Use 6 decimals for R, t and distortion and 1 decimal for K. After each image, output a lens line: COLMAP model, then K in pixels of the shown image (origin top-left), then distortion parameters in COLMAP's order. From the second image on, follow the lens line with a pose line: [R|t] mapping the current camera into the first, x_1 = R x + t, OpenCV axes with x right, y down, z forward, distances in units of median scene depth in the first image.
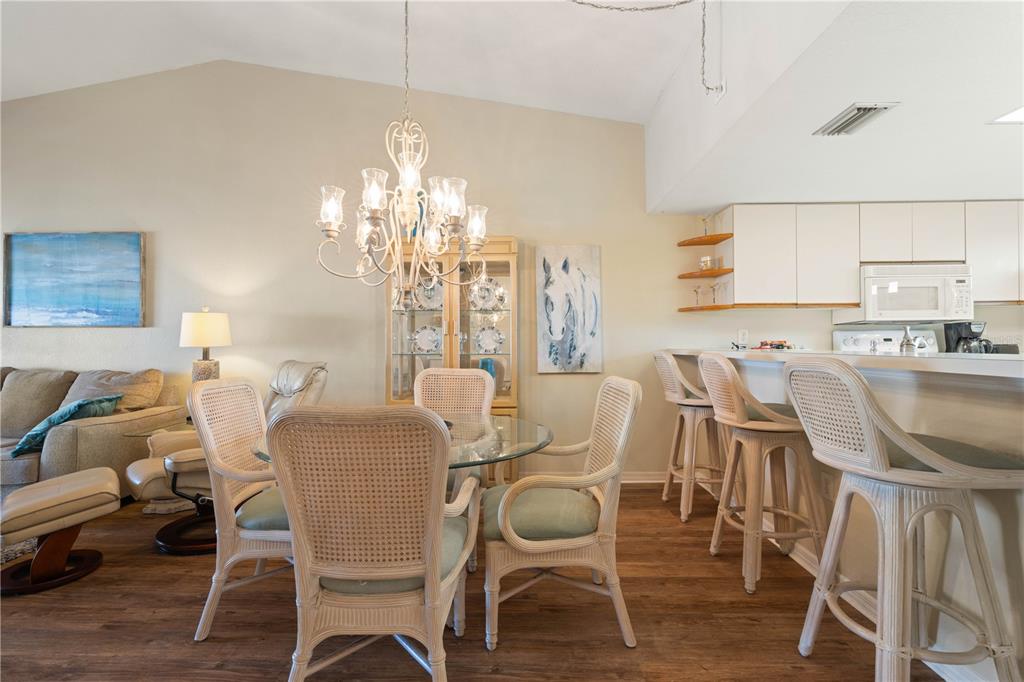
lens RADIAL K [[462.9, 0, 513.7], [0, 462.9, 343.7], [0, 0, 1]] dist [-0.003909, 0.000462]
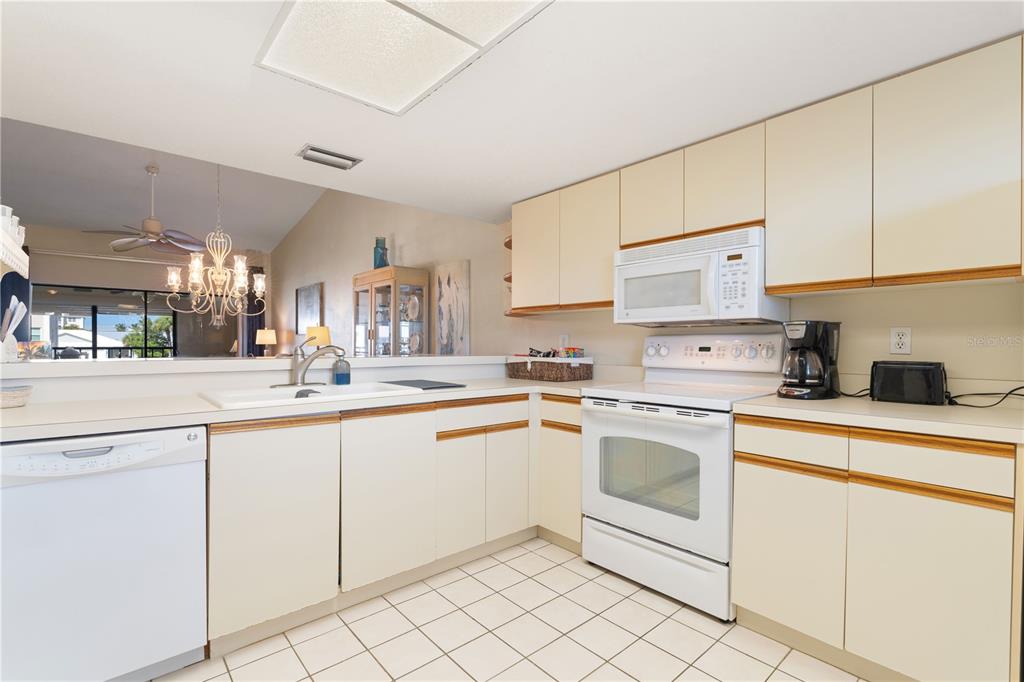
lens RADIAL K [[467.0, 0, 513.0], [0, 467.0, 347.2], [0, 0, 1]] dist [-0.006918, 0.000099]
pose [[0.677476, 0.015553, -0.735380, 1.098638], [-0.008037, 0.999873, 0.013743, -0.017533], [0.735501, -0.003400, 0.677515, 0.315768]]
